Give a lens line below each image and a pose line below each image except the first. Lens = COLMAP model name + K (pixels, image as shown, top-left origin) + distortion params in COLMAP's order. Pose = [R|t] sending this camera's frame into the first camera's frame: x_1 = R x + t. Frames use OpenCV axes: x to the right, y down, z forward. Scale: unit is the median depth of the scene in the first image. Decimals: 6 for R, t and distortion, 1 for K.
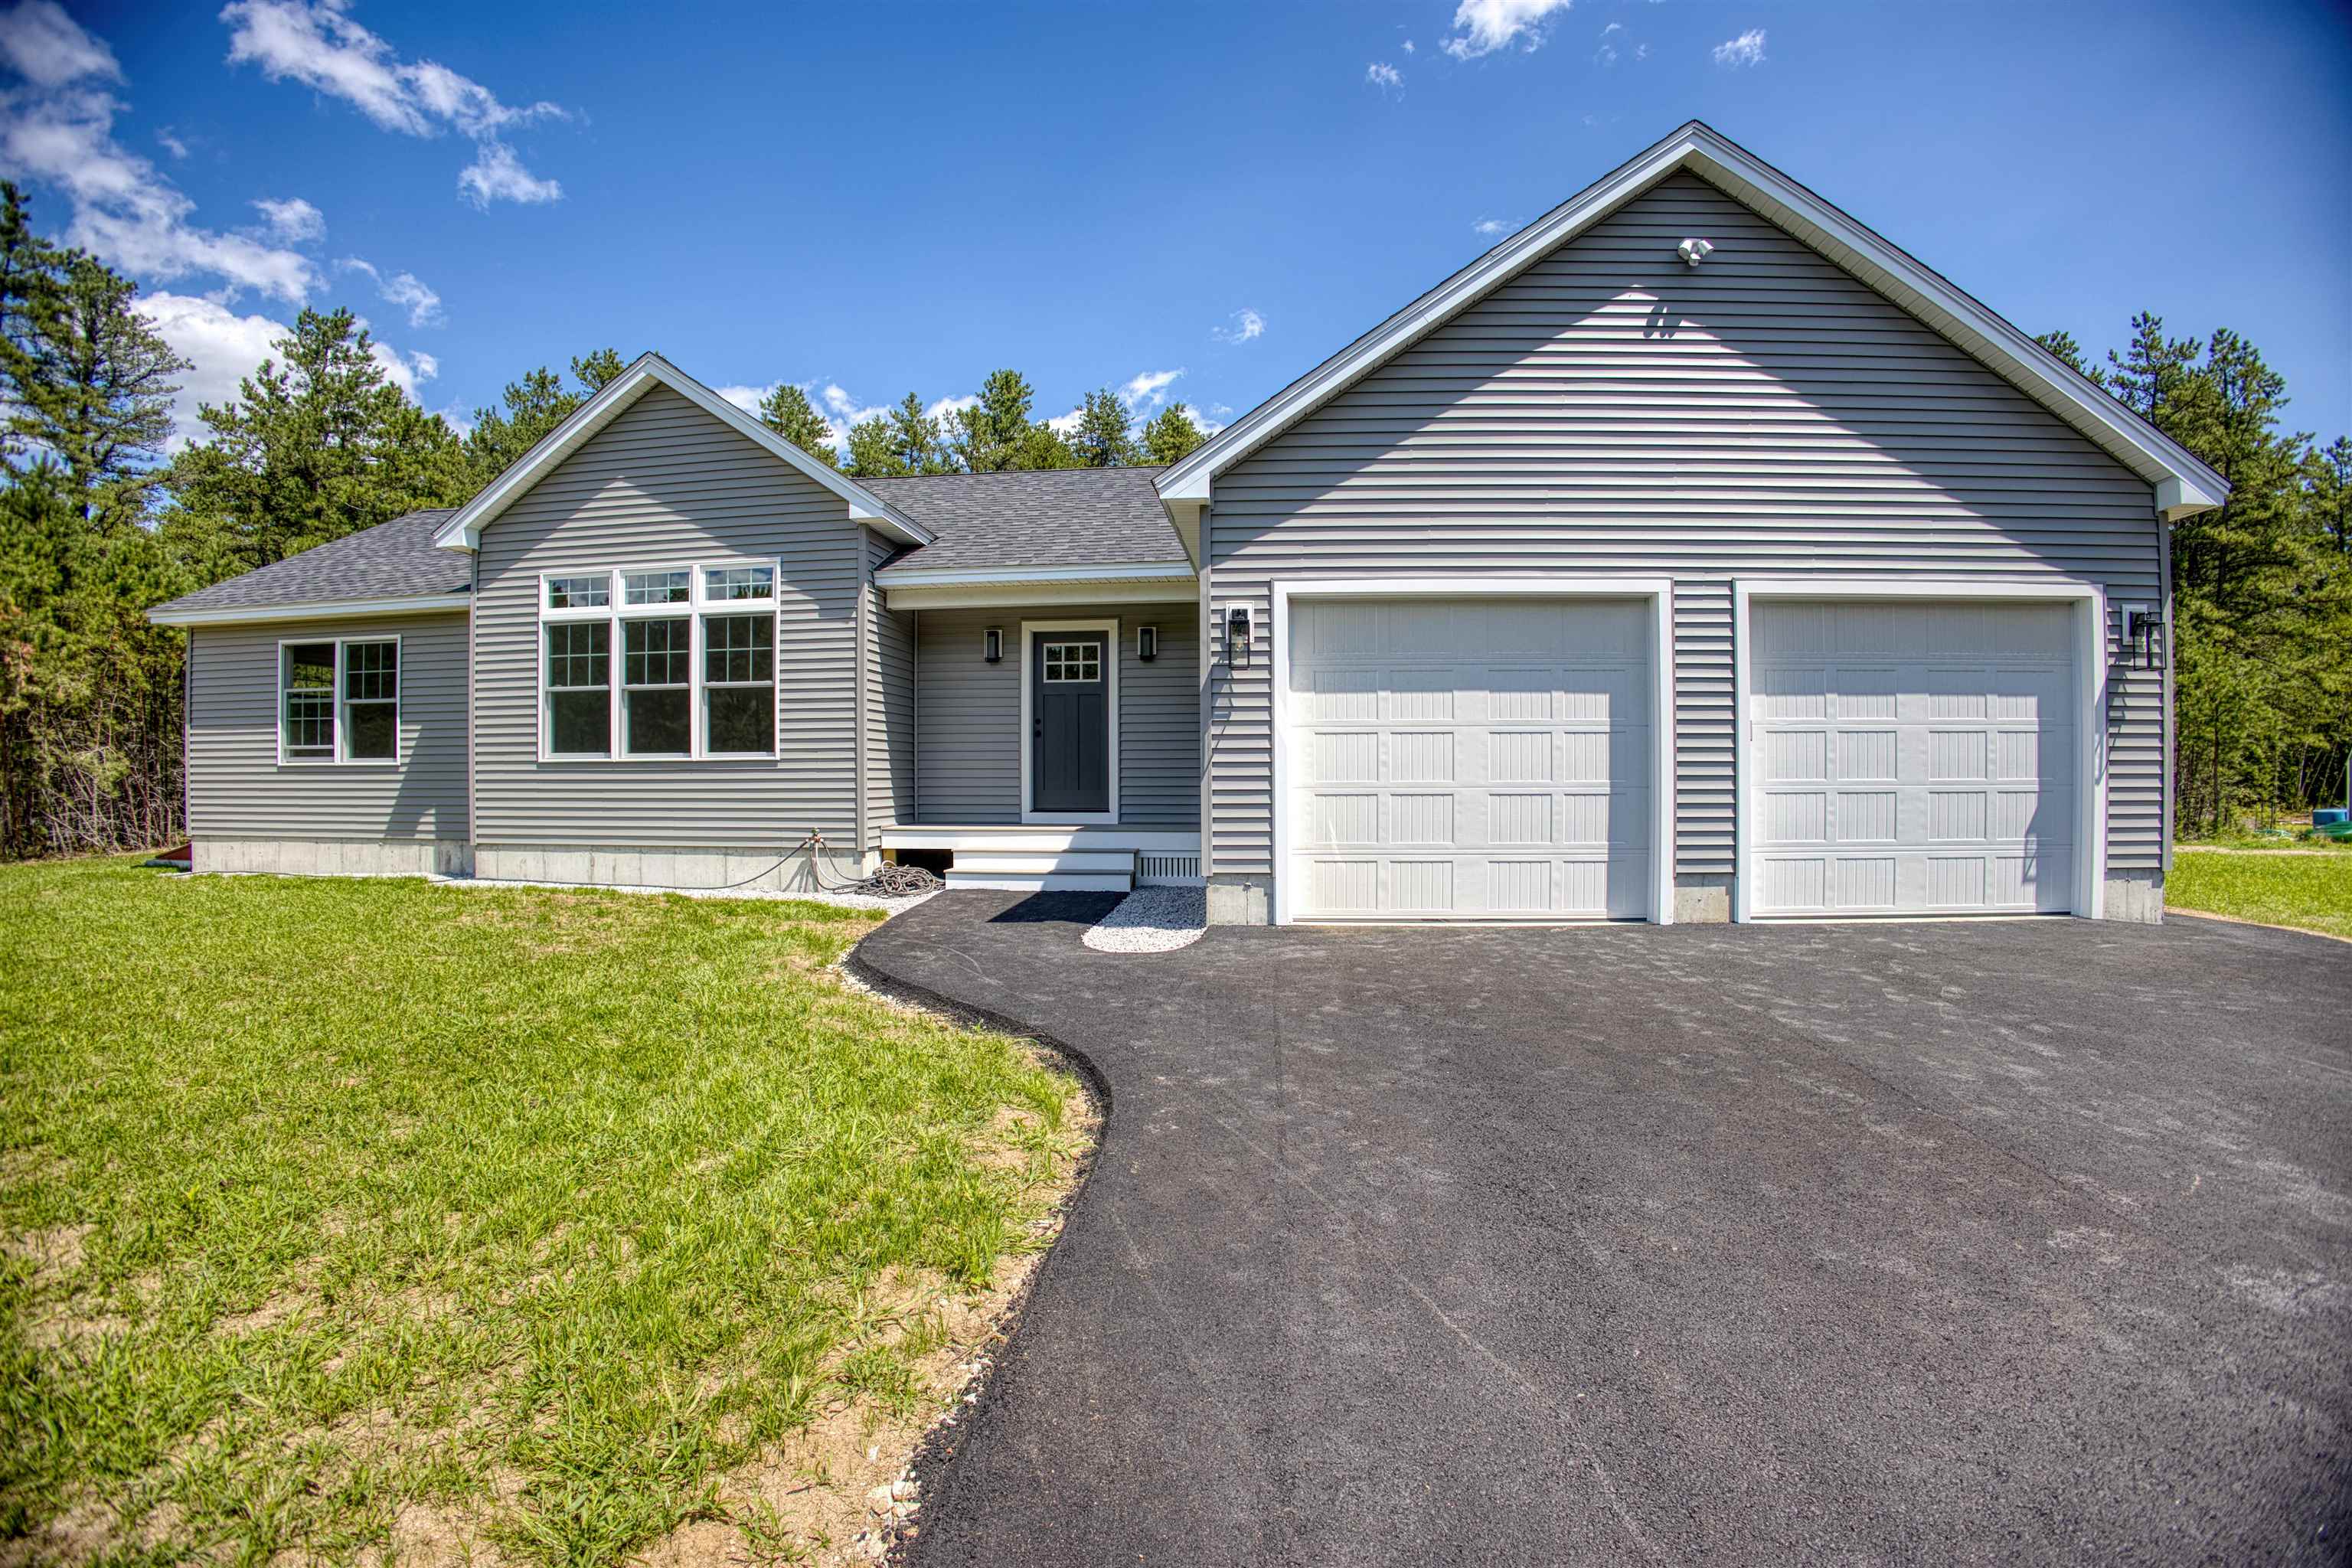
lens RADIAL K [[1095.3, 0, 1176.0], [0, 1095.3, 784.0], [0, 0, 1]] dist [-0.148104, 0.029291]
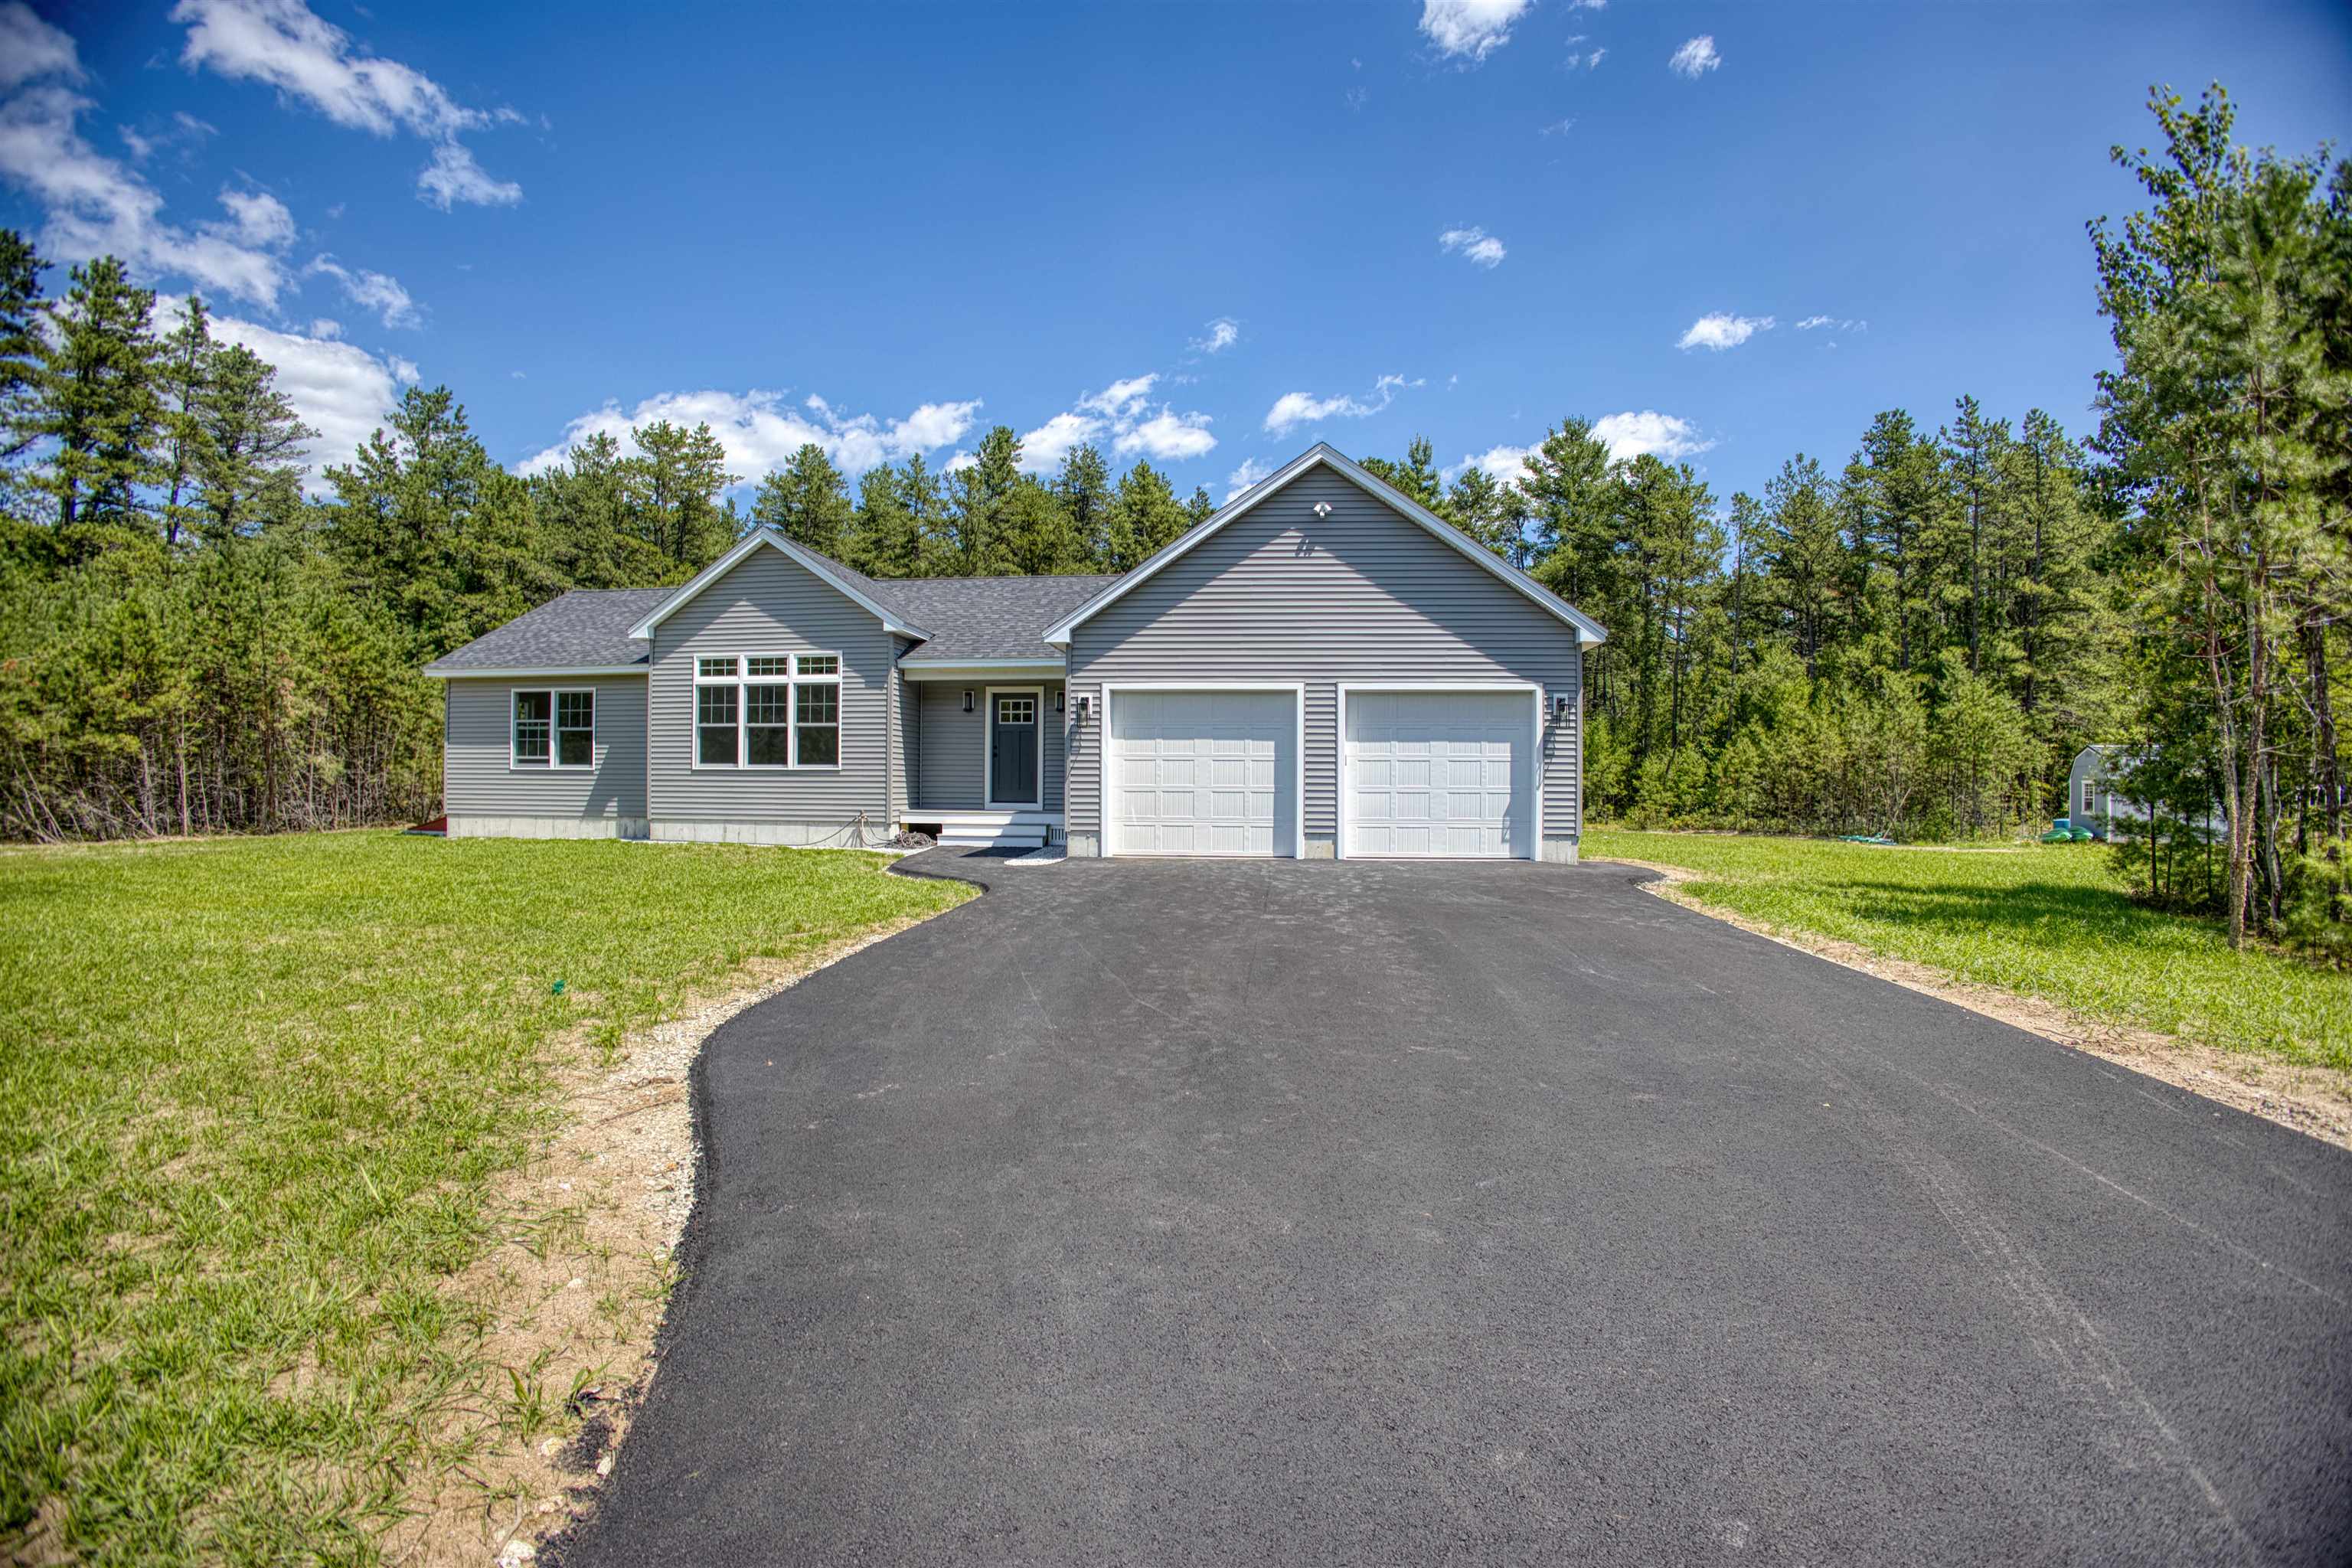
lens RADIAL K [[1095.3, 0, 1176.0], [0, 1095.3, 784.0], [0, 0, 1]] dist [-0.148104, 0.029291]
pose [[0.999949, 0.010108, 0.000031, 0.159988], [-0.010107, 0.999909, -0.008938, 0.010029], [-0.000121, 0.008938, 0.999960, -0.701056]]
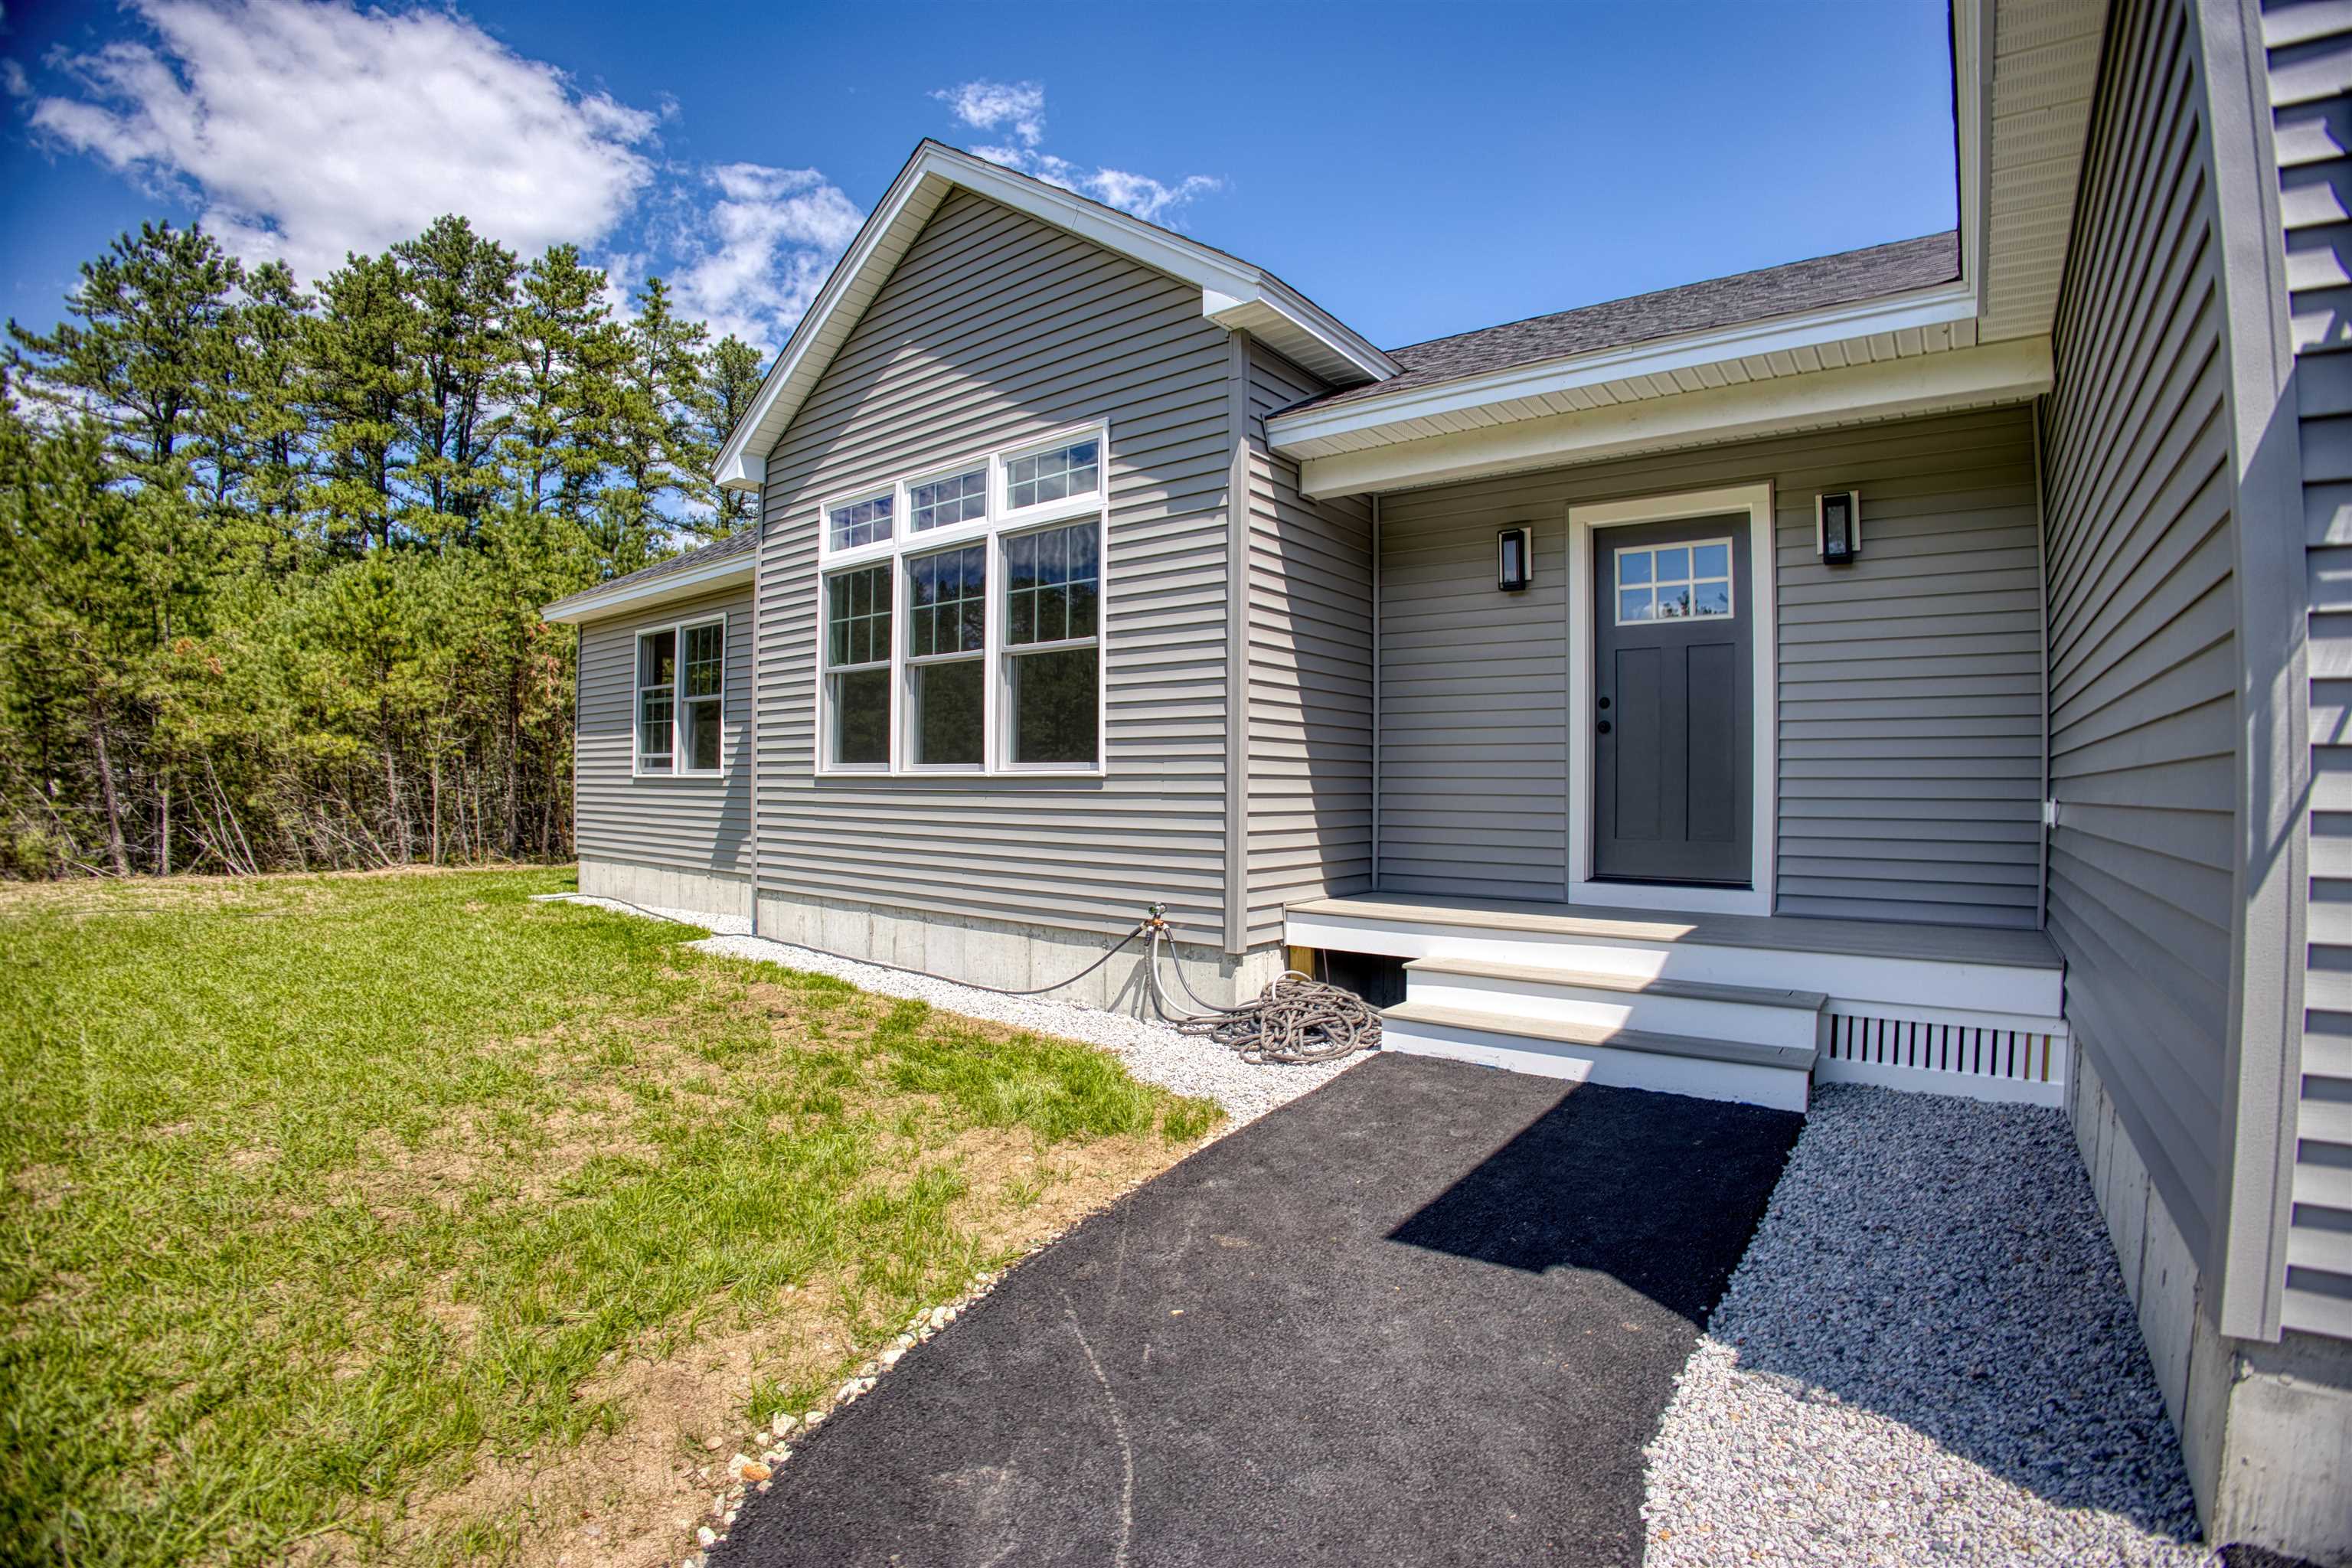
lens RADIAL K [[1054.6, 0, 1185.2], [0, 1054.6, 788.7], [0, 0, 1]] dist [-0.140332, 0.025202]
pose [[0.850483, 0.011616, -0.525874, -0.044535], [-0.014790, 0.999889, -0.001831, -0.015287], [0.525795, 0.009335, 0.850560, 0.545915]]
